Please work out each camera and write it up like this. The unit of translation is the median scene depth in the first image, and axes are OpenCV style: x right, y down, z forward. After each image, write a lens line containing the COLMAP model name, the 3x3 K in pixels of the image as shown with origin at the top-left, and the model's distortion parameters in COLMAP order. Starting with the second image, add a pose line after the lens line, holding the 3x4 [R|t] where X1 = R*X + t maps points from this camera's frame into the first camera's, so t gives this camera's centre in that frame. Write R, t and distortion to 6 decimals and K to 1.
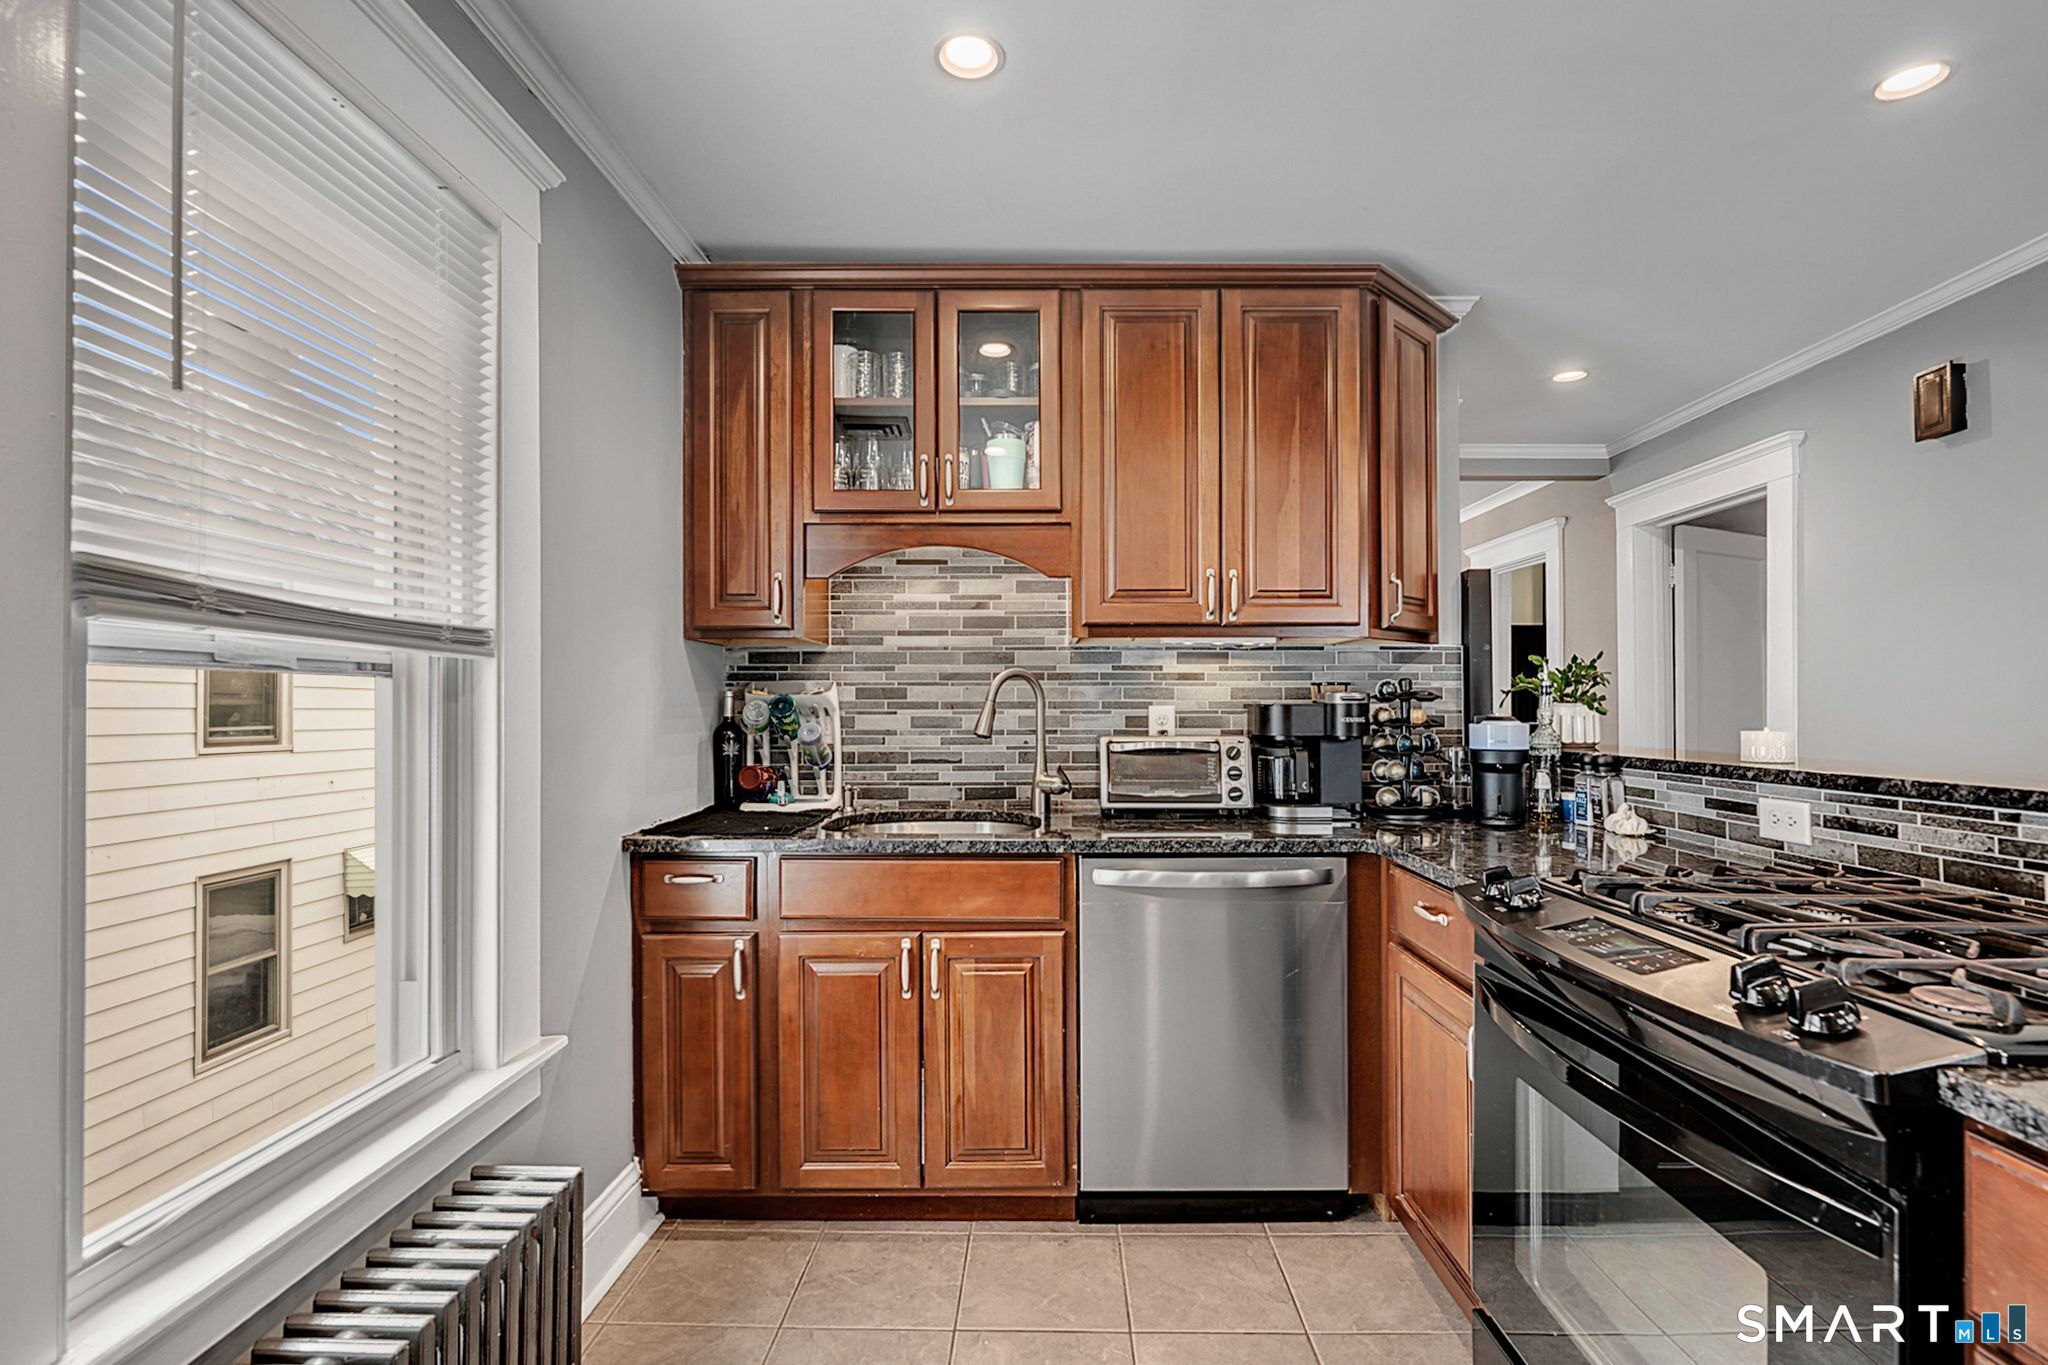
lens RADIAL K [[951.6, 0, 1033.2], [0, 951.6, 696.4], [0, 0, 1]] dist [0.001294, -0.000260]
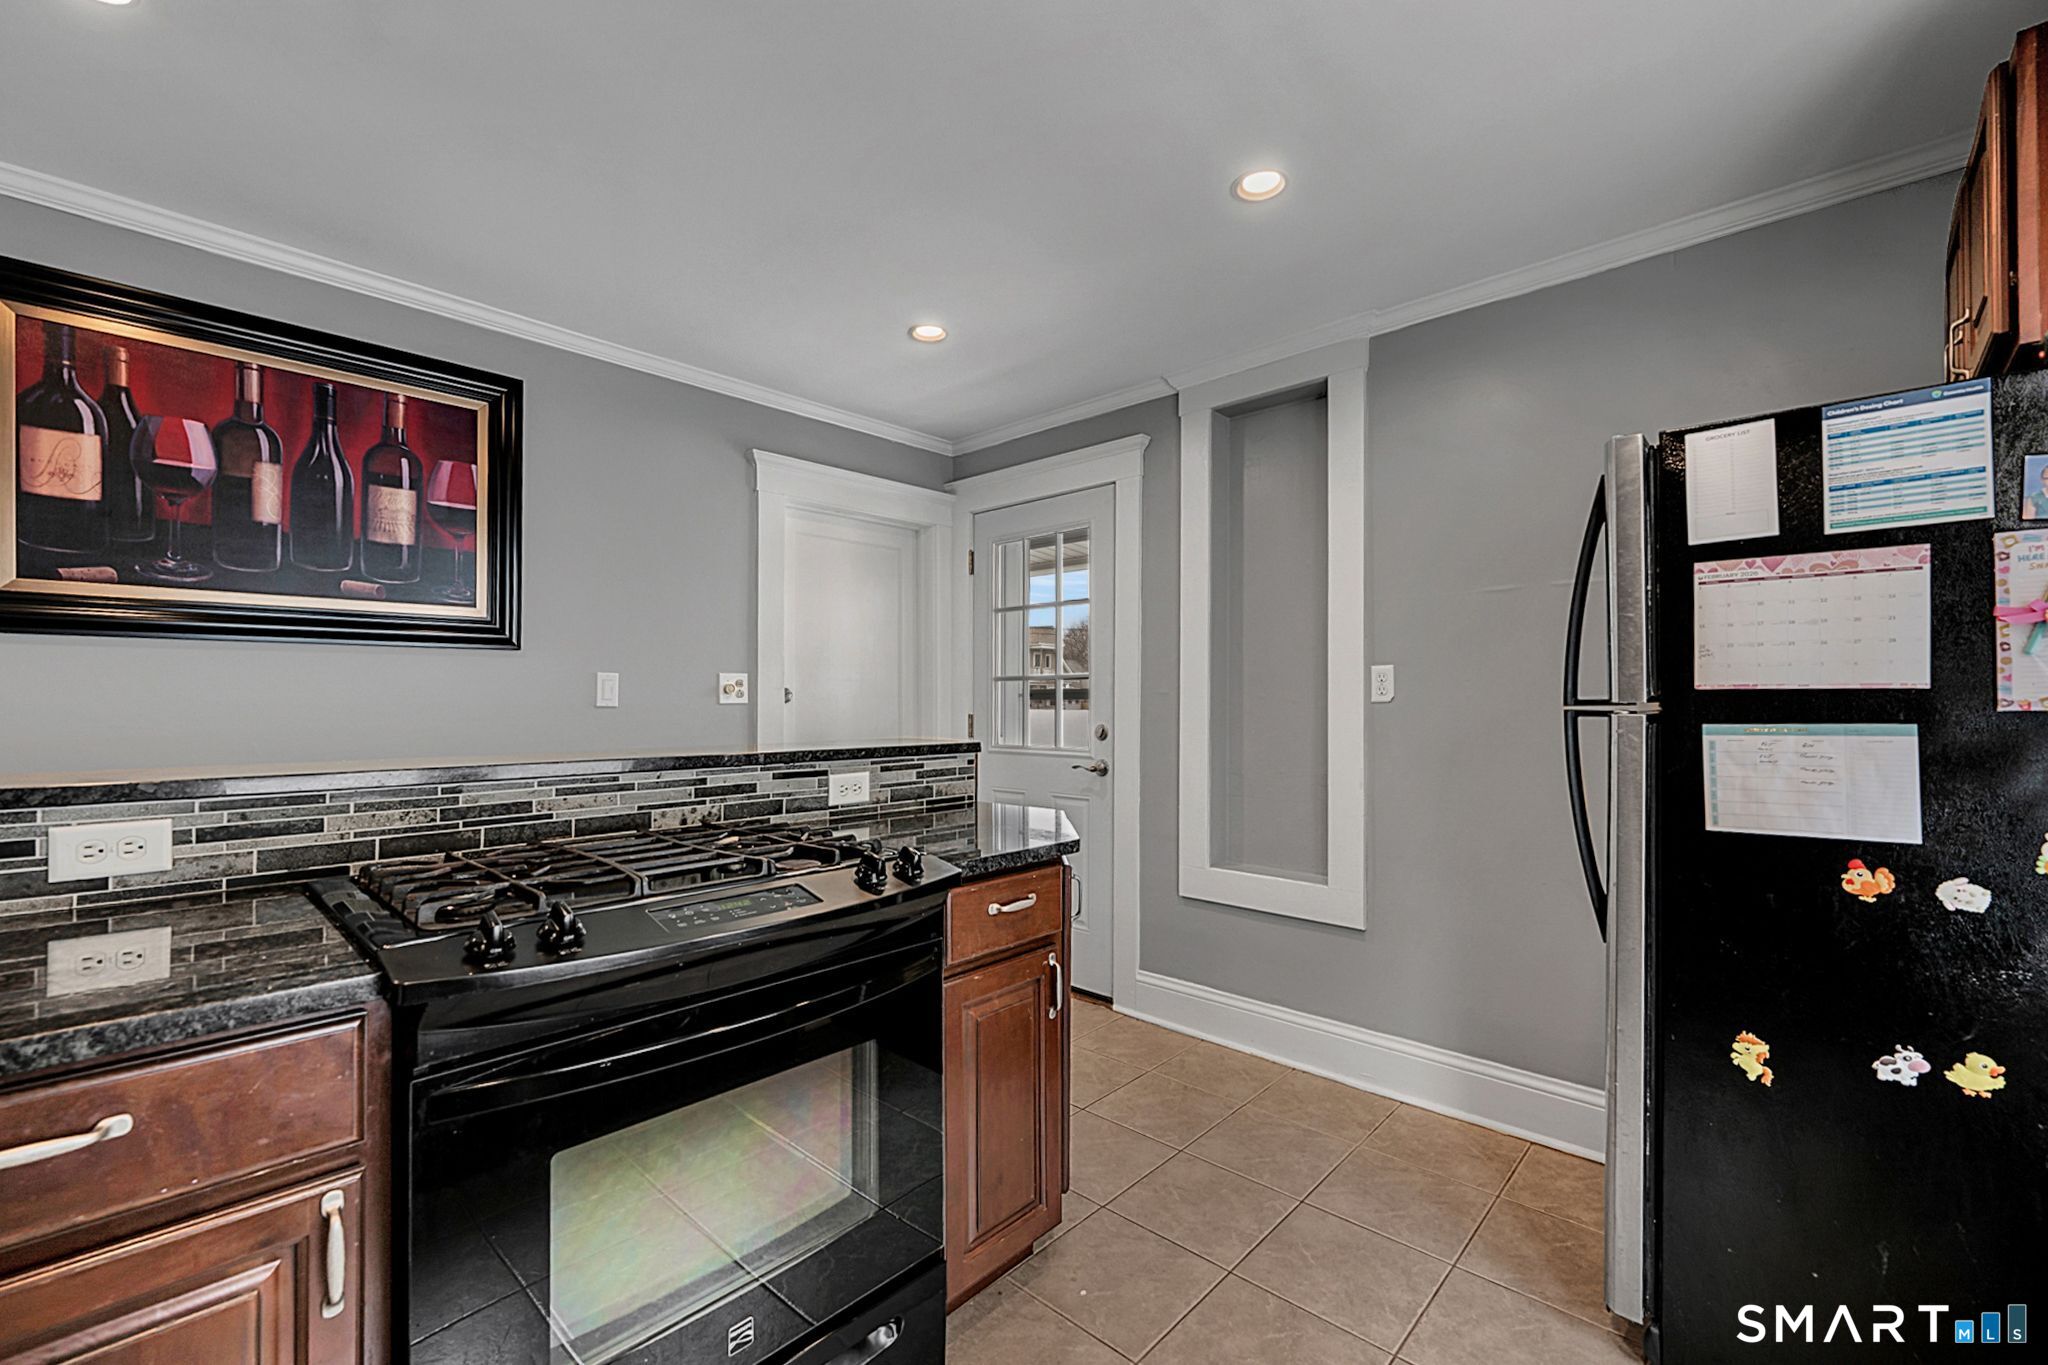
lens RADIAL K [[841.2, 0, 1020.0], [0, 841.2, 702.3], [0, 0, 1]] dist [-0.011757, -0.000349]
pose [[-0.739533, 0.000499, 0.673121, -0.152082], [-0.008581, 0.999911, -0.010168, 0.008088], [-0.673066, -0.013295, -0.739463, 0.713267]]
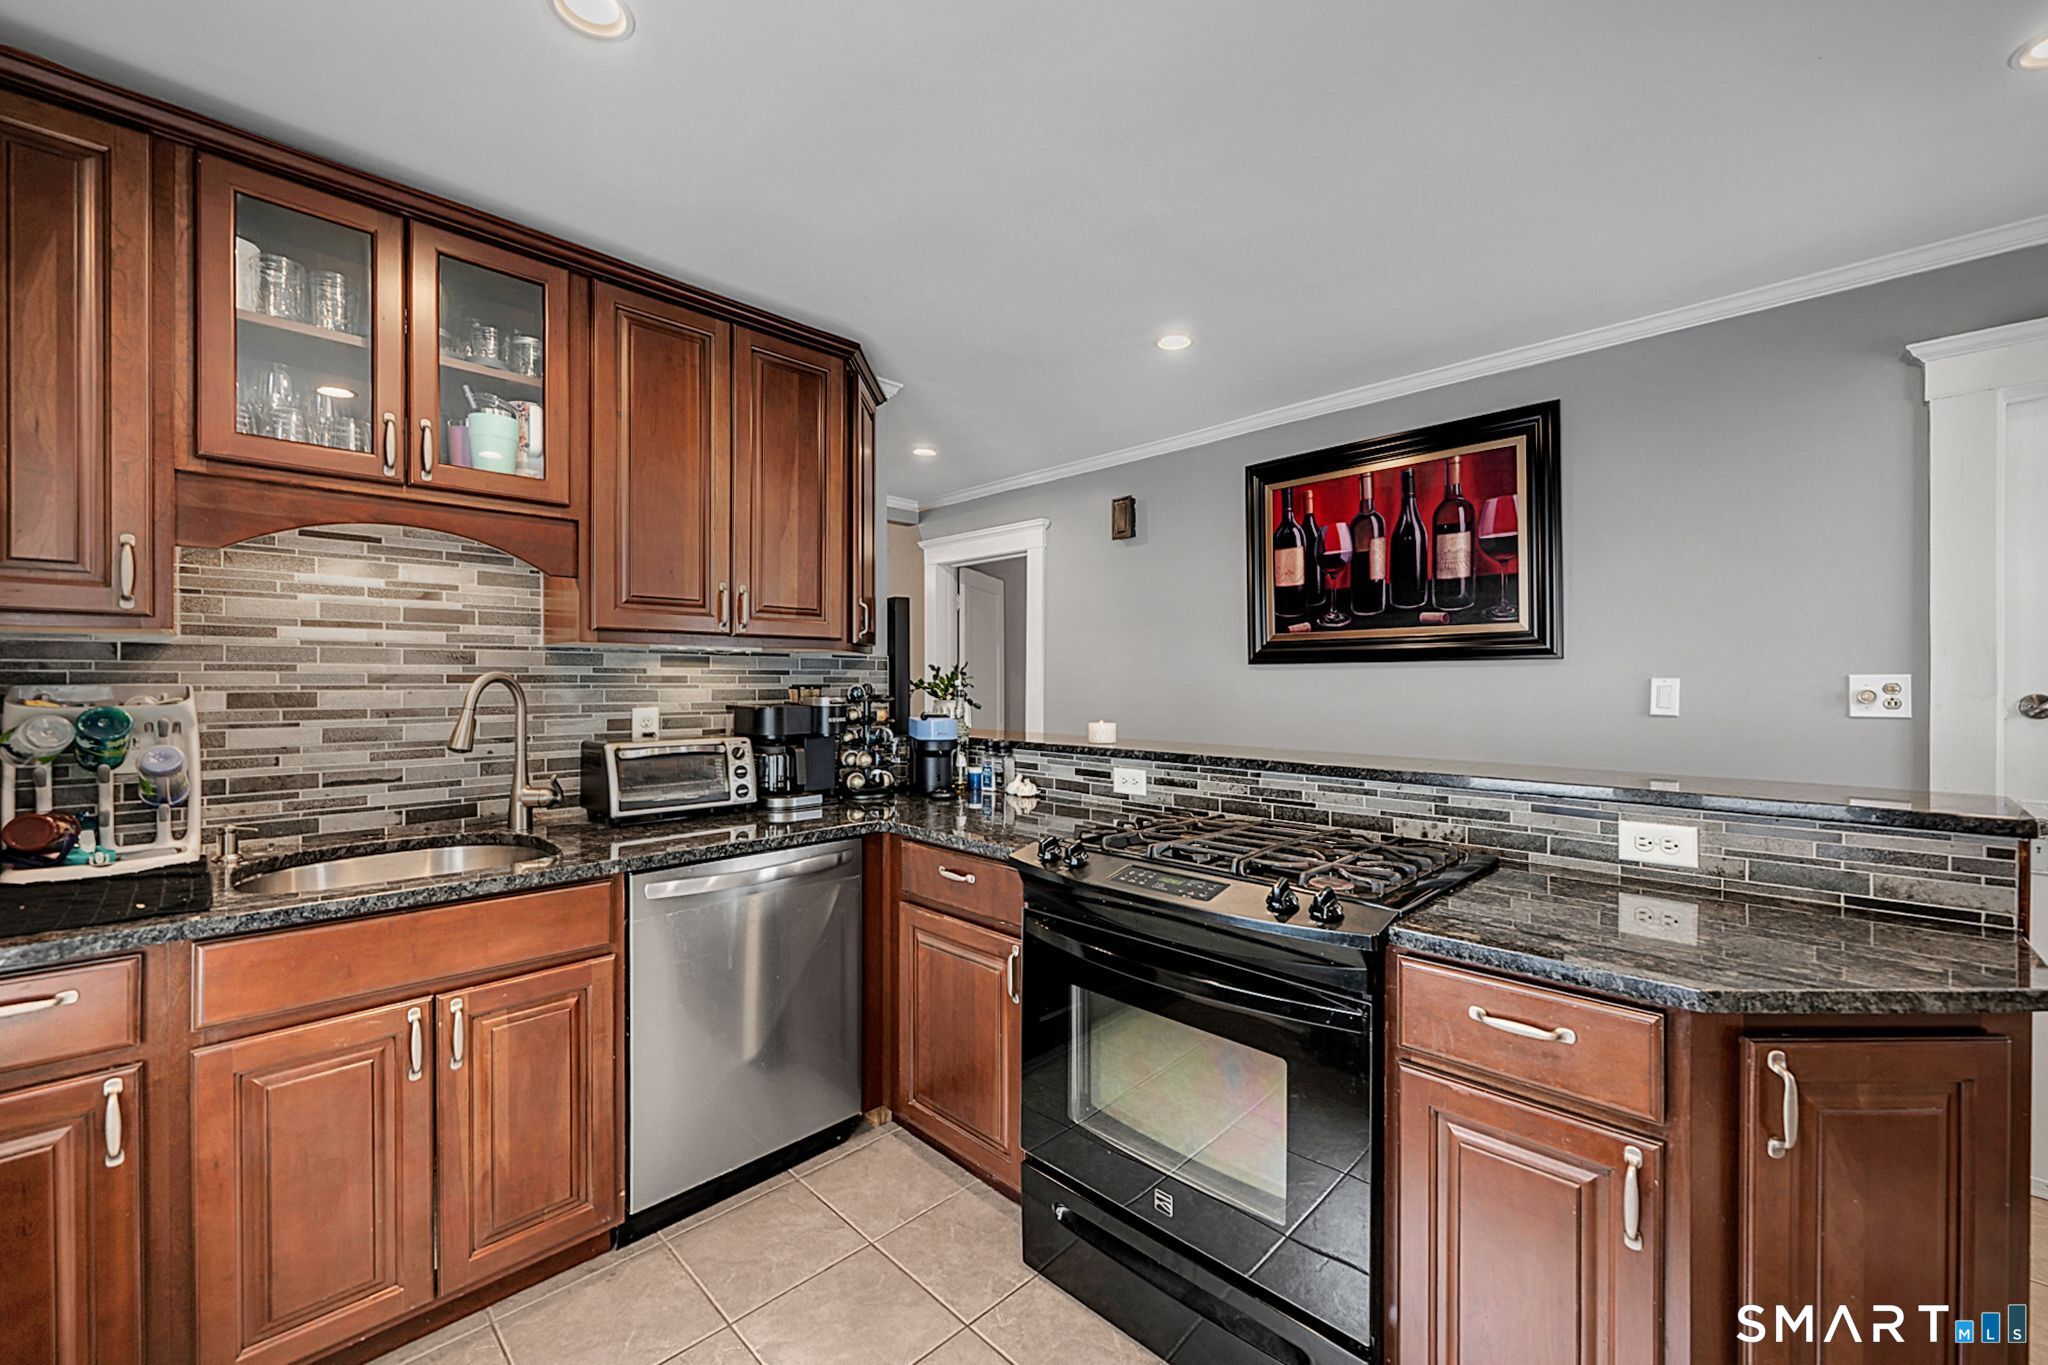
lens RADIAL K [[823.0, 0, 1025.6], [0, 823.0, 675.9], [0, 0, 1]] dist [-0.003190, 0.000737]
pose [[0.700494, 0.005822, 0.713634, -0.233570], [-0.011209, 0.999933, 0.002845, -0.035416], [-0.713570, -0.009992, 0.700513, 0.108577]]
